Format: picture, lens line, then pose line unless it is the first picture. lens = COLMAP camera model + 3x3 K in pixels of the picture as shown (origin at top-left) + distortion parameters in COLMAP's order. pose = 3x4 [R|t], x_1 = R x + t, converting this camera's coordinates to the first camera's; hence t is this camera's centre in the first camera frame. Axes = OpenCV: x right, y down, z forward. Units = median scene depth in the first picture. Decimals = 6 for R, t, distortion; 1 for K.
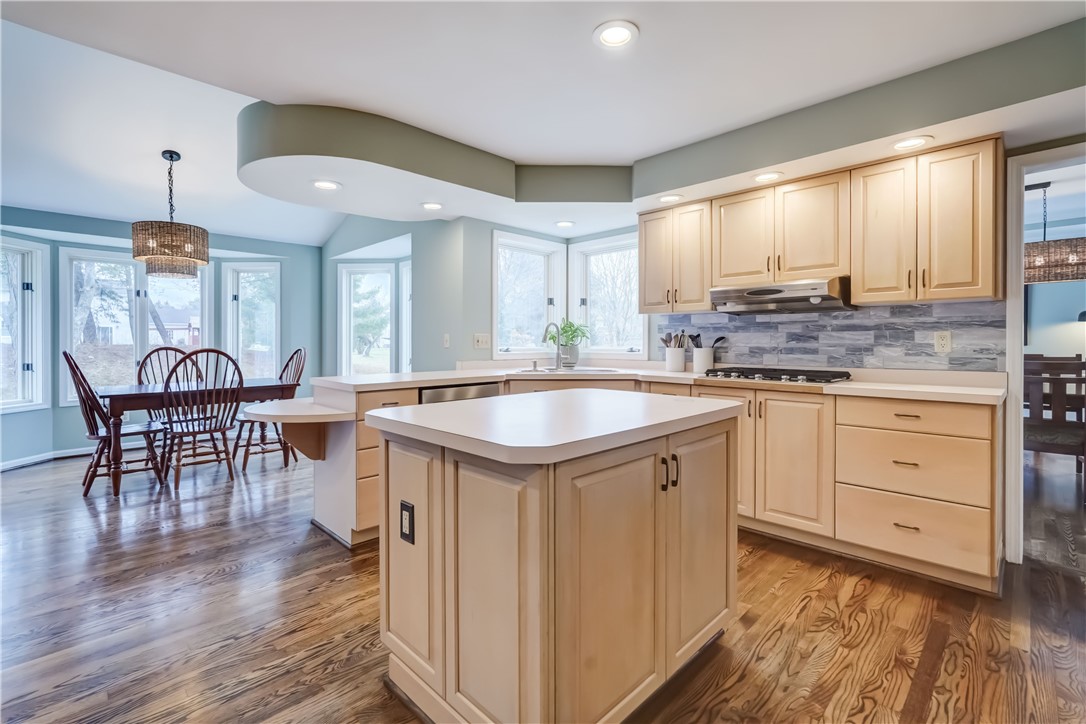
lens RADIAL K [[489.1, 0, 541.2], [0, 489.1, 343.0], [0, 0, 1]] dist [-0.000716, 0.000125]
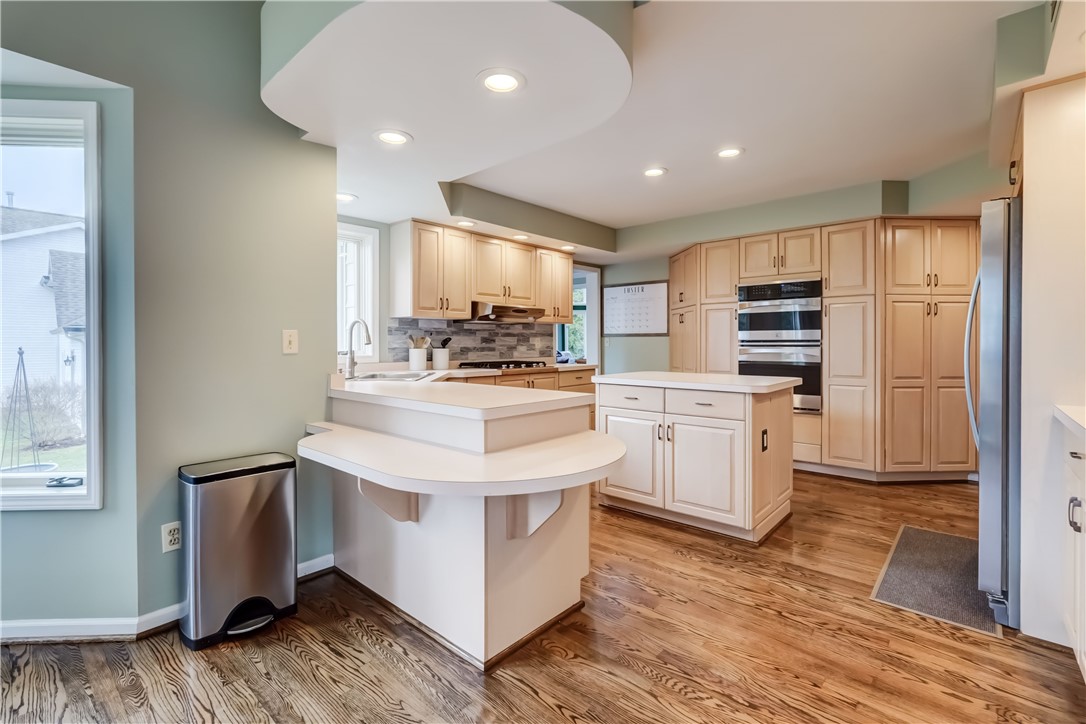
lens RADIAL K [[489.1, 0, 541.2], [0, 489.1, 343.0], [0, 0, 1]] dist [-0.000716, 0.000125]
pose [[-0.063012, 0.000326, 0.998013, -1.013867], [0.005861, 0.999983, 0.000044, -0.002303], [-0.997996, 0.005852, -0.063013, 0.962124]]
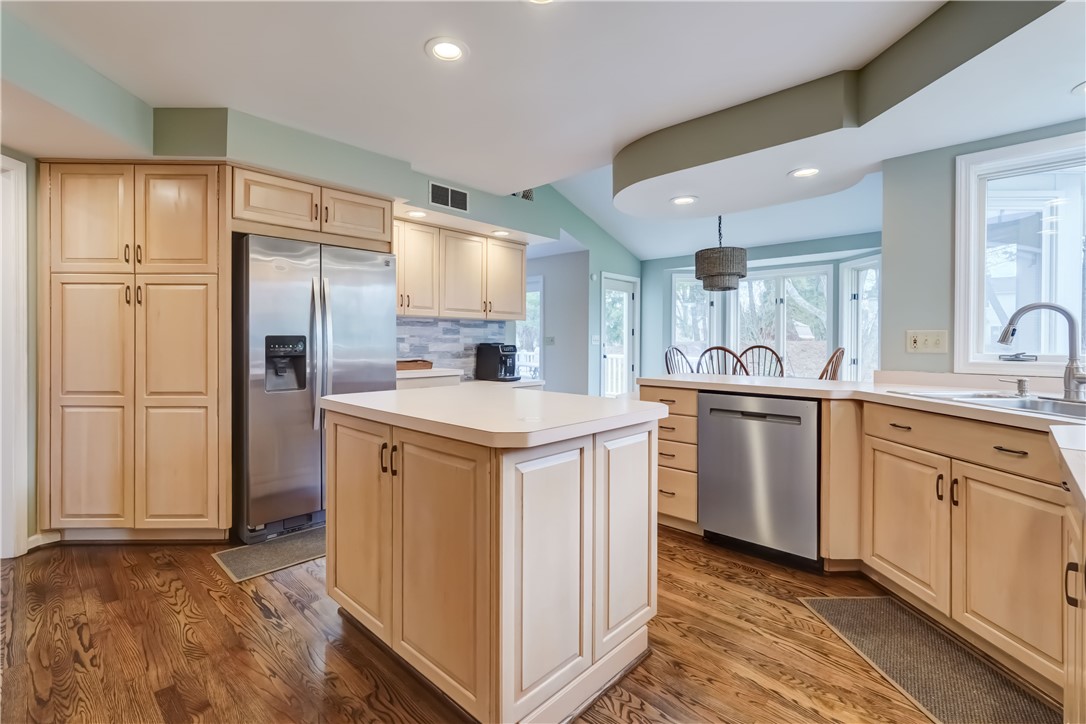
lens RADIAL K [[489.1, 0, 541.2], [0, 489.1, 343.0], [0, 0, 1]] dist [-0.000716, 0.000125]
pose [[0.034918, 0.006728, -0.999368, 0.644400], [-0.007364, 0.999952, 0.006474, -0.002627], [0.999363, 0.007133, 0.034966, 0.611690]]
